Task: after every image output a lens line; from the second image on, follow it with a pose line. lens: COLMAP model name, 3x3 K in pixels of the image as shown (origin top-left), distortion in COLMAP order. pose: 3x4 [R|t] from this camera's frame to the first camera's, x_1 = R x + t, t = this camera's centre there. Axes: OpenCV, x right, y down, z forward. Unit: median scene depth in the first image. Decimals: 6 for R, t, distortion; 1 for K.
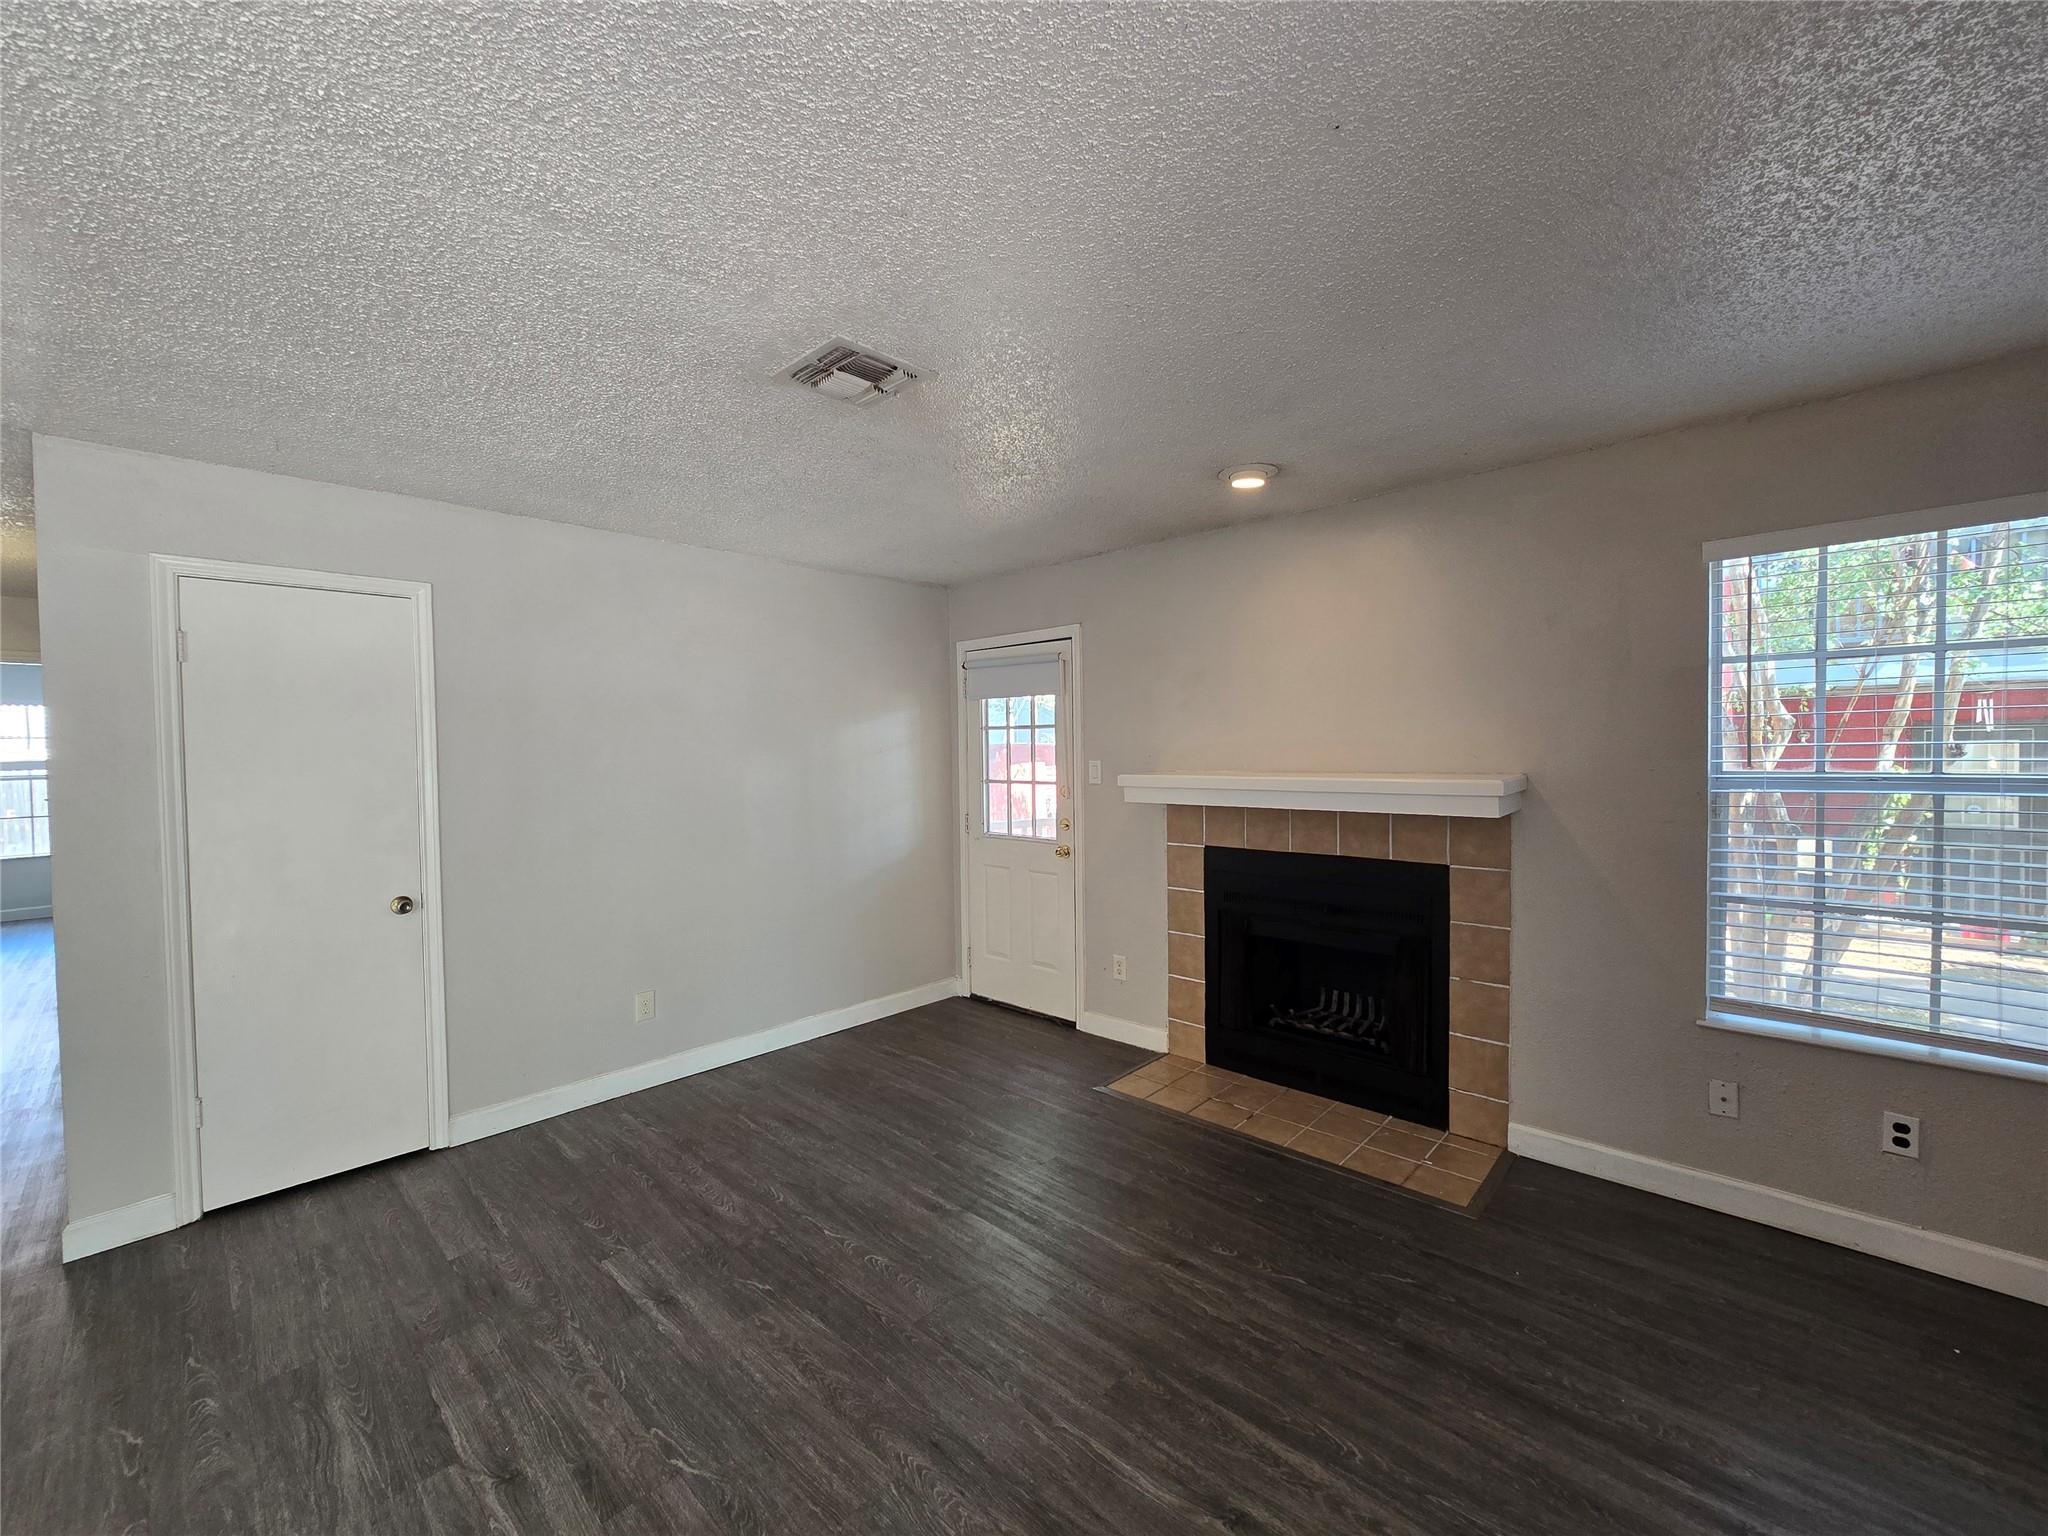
lens RADIAL K [[833.4, 0, 1029.5], [0, 833.4, 766.9], [0, 0, 1]] dist [-0.004546, -0.000536]
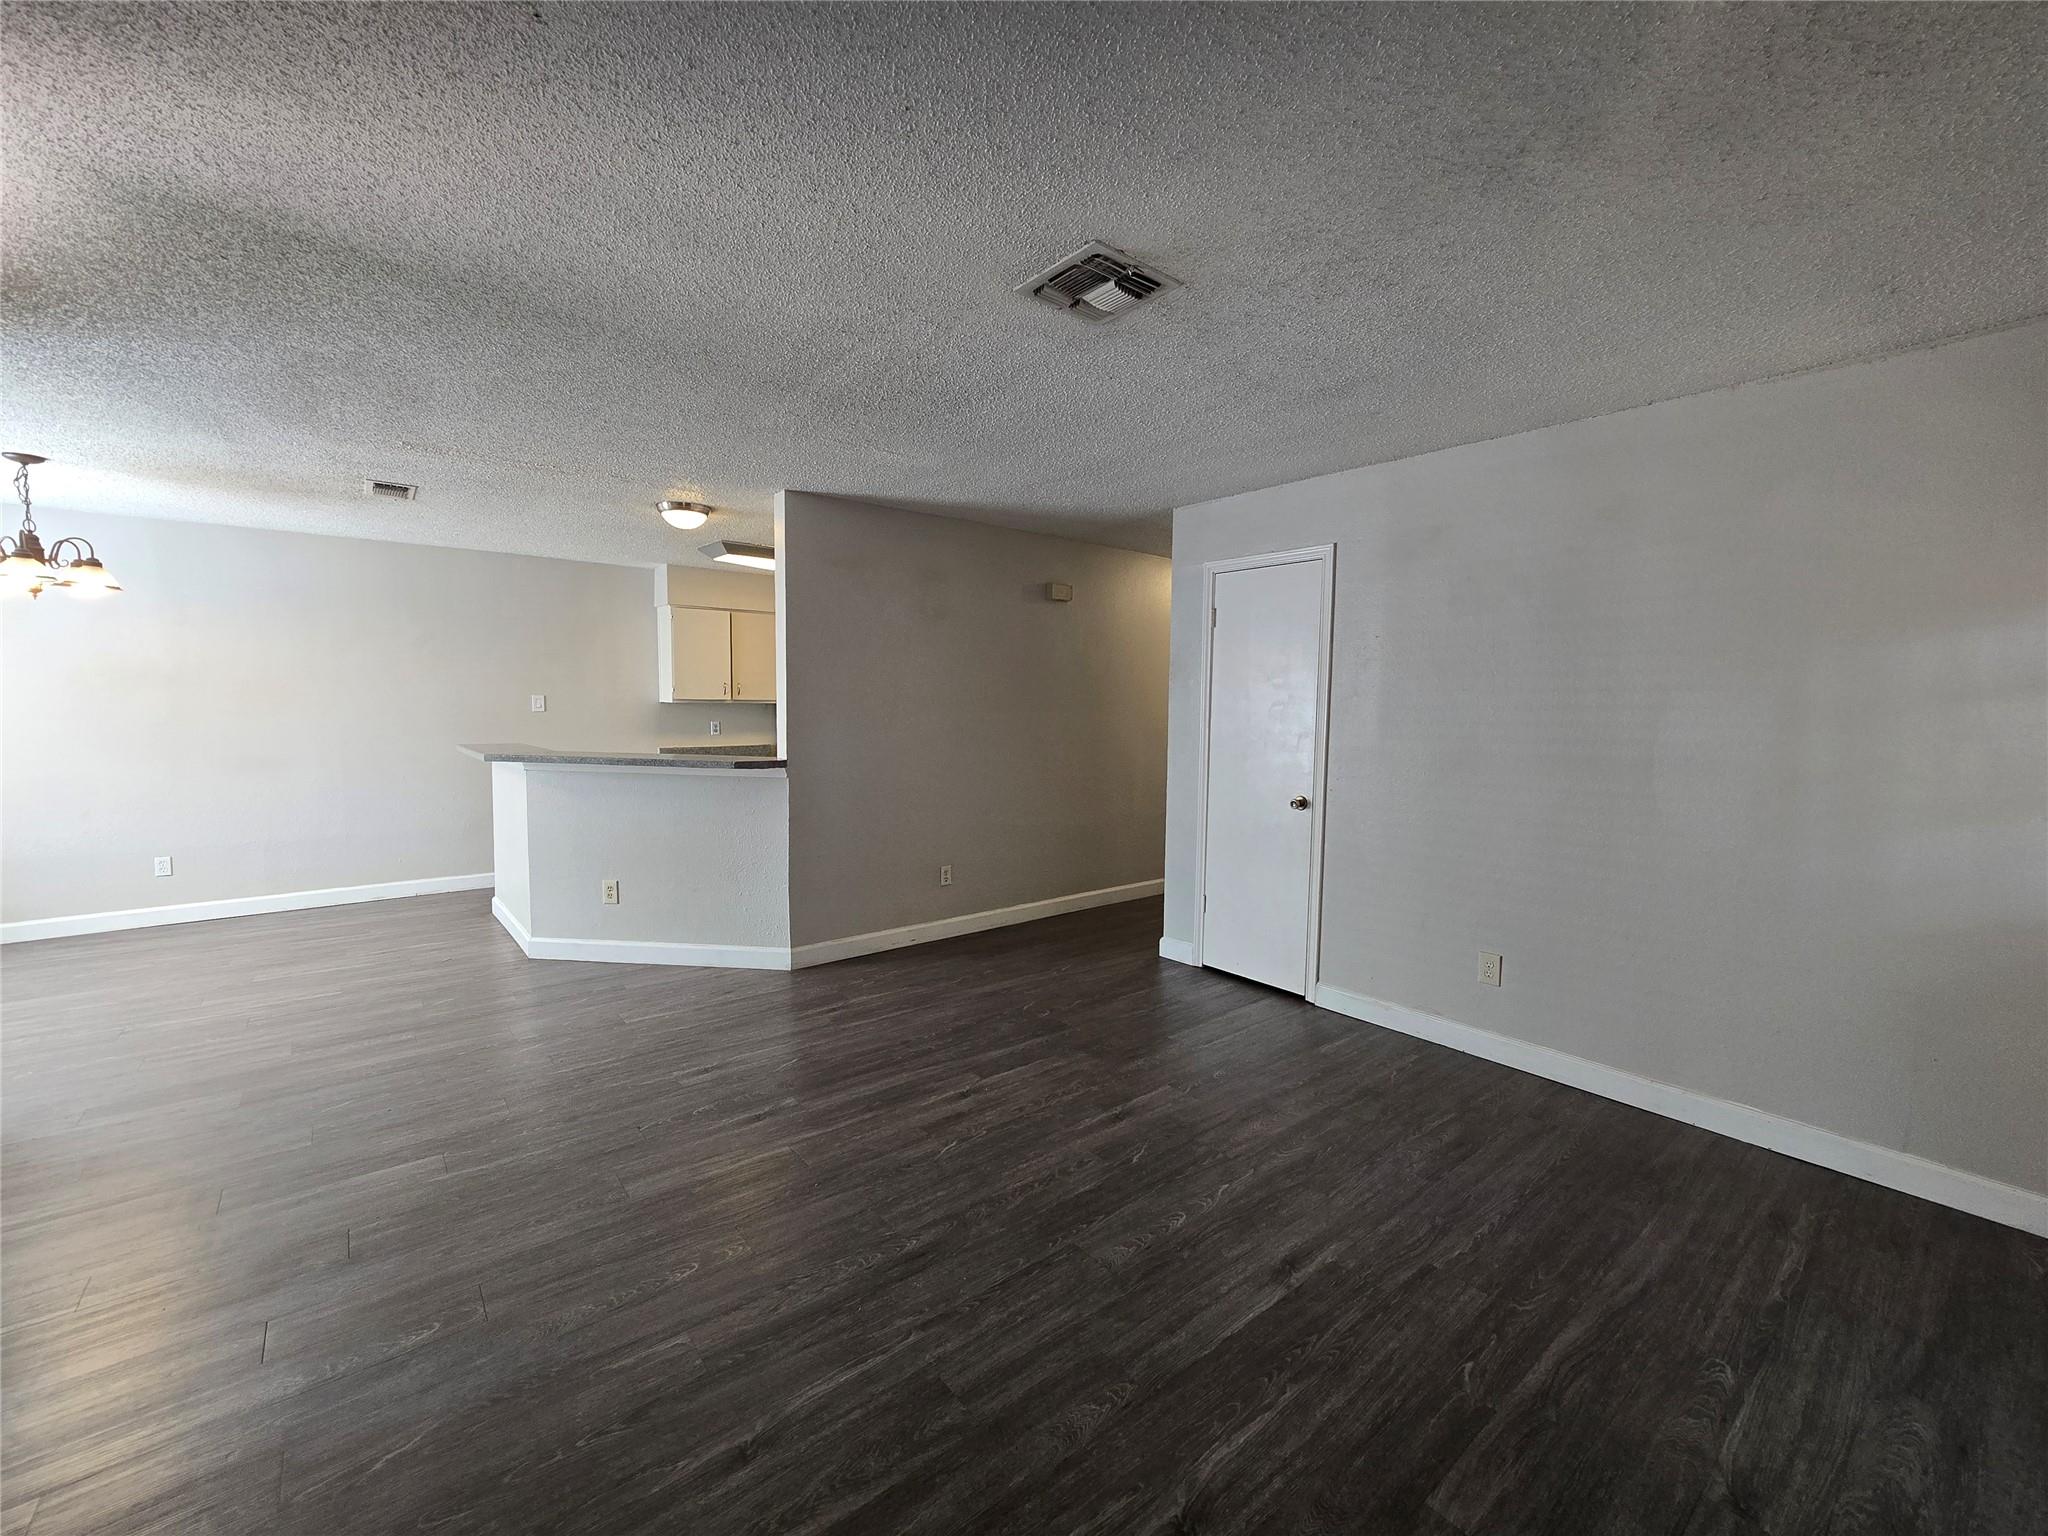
lens RADIAL K [[833.4, 0, 1029.5], [0, 833.4, 766.9], [0, 0, 1]] dist [-0.004546, -0.000536]
pose [[-0.123258, 0.089485, -0.988332, 0.516318], [-0.033693, 0.994975, 0.094289, 0.002208], [0.991803, 0.044922, -0.119624, 0.664946]]
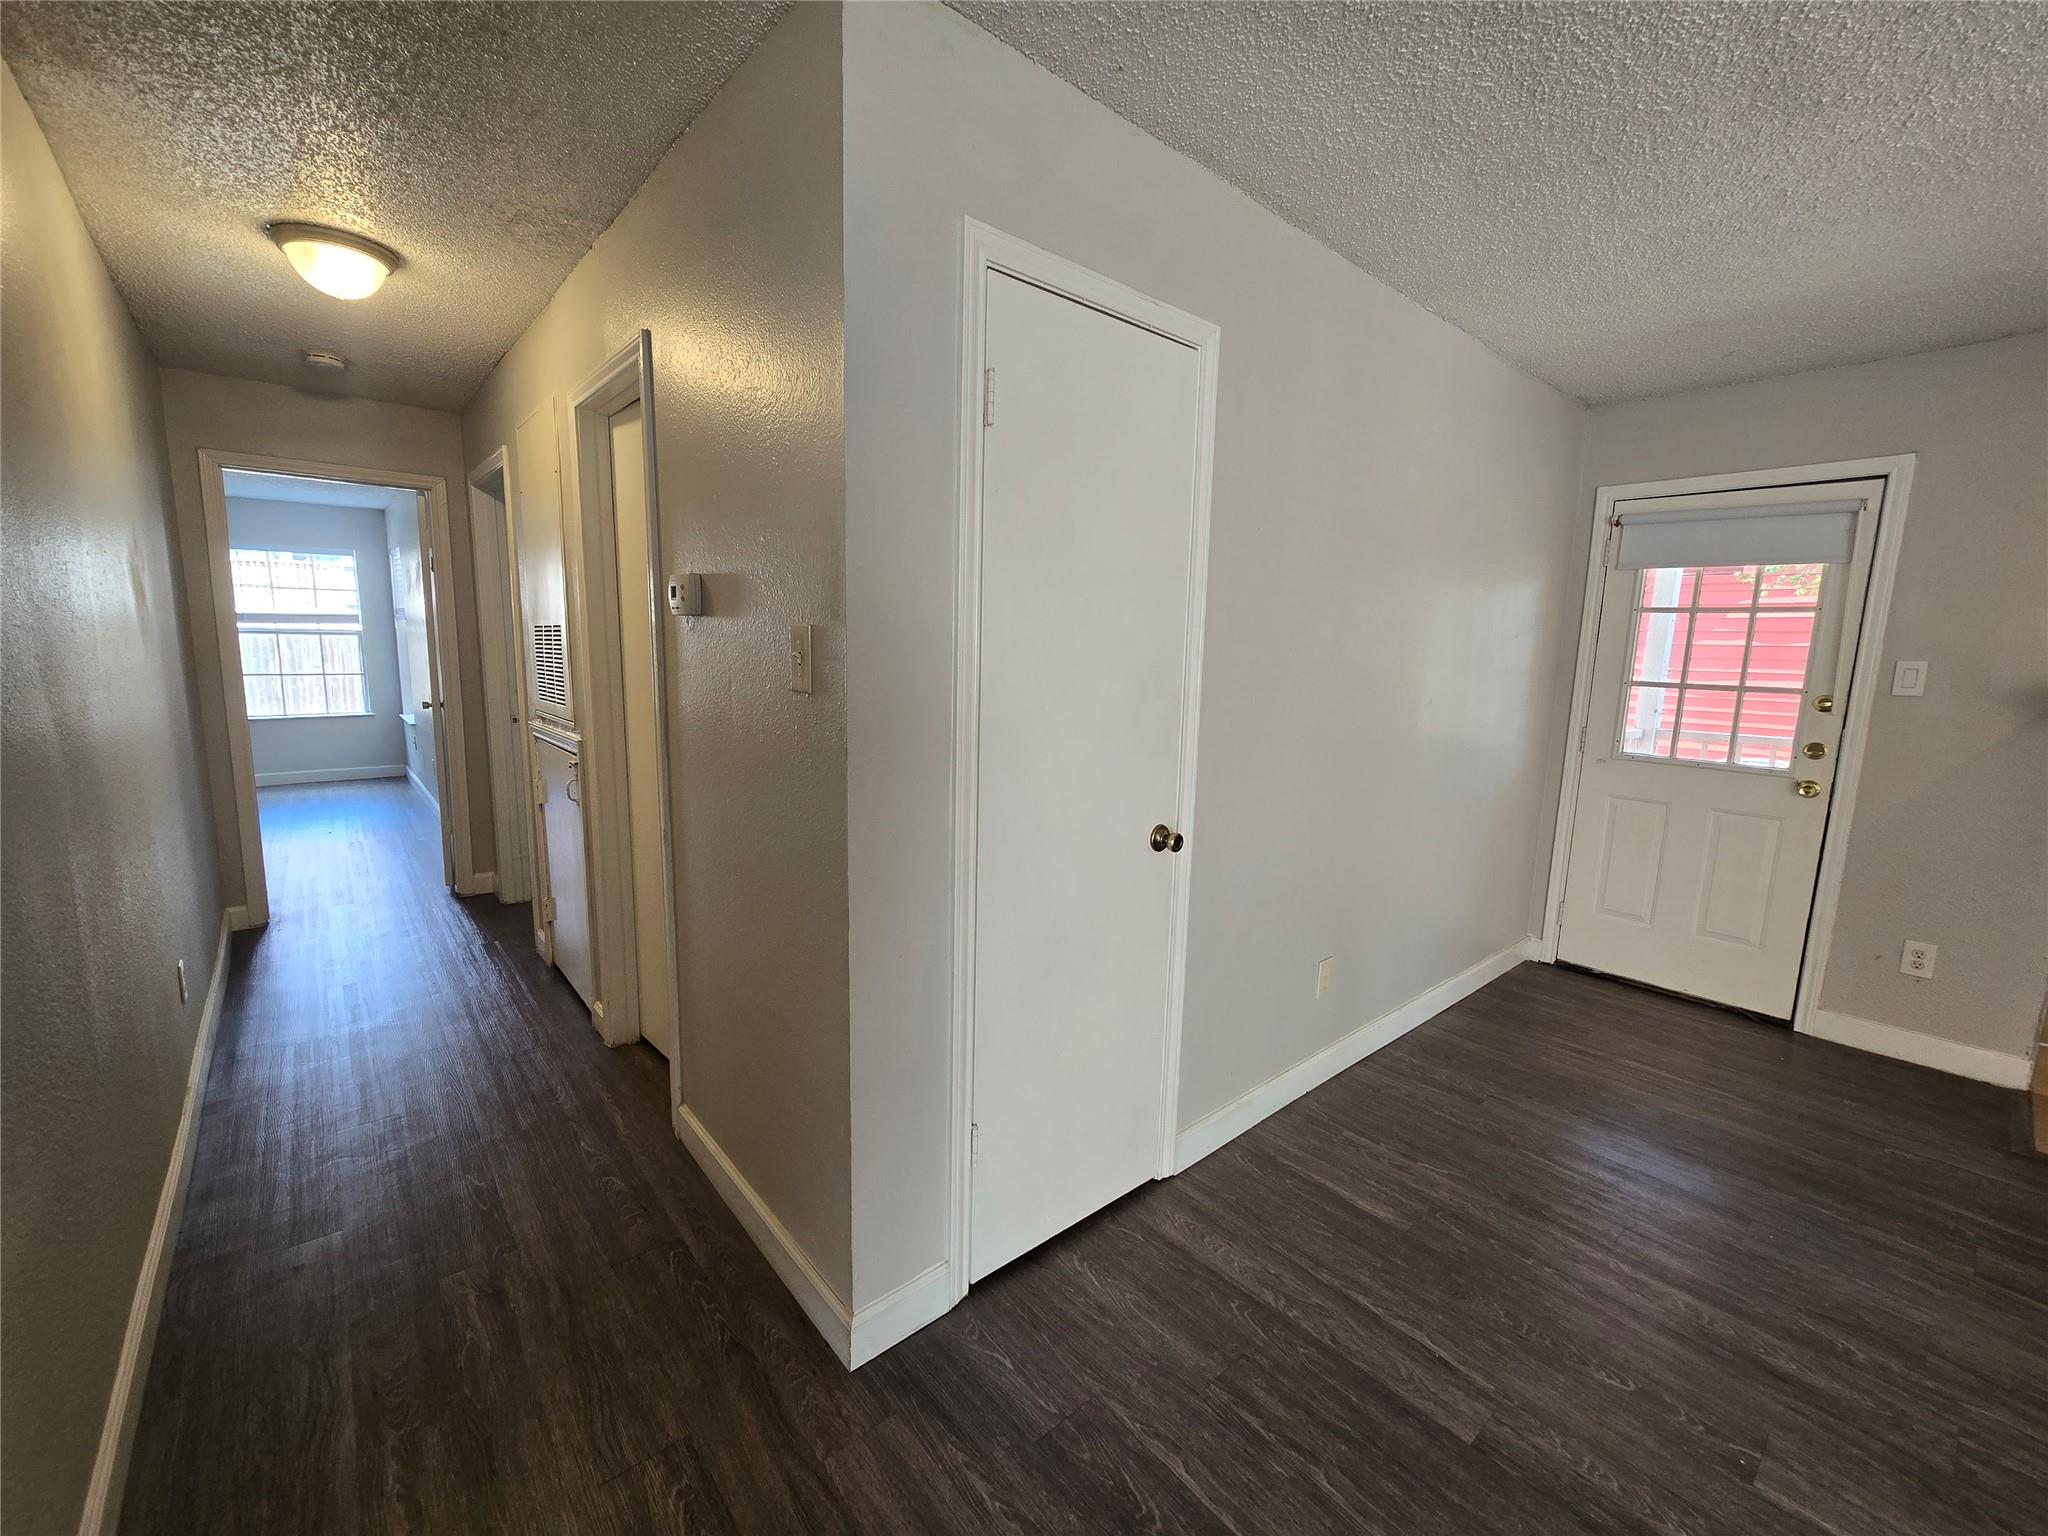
lens RADIAL K [[833.3, 0, 1024.0], [0, 833.3, 768.0], [0, 0, 1]] dist [0.000756, 0.000011]
pose [[0.994236, 0.053370, -0.092991, -0.727023], [-0.041374, 0.991109, 0.126459, 0.028495], [0.098913, -0.121882, 0.987604, 0.309721]]
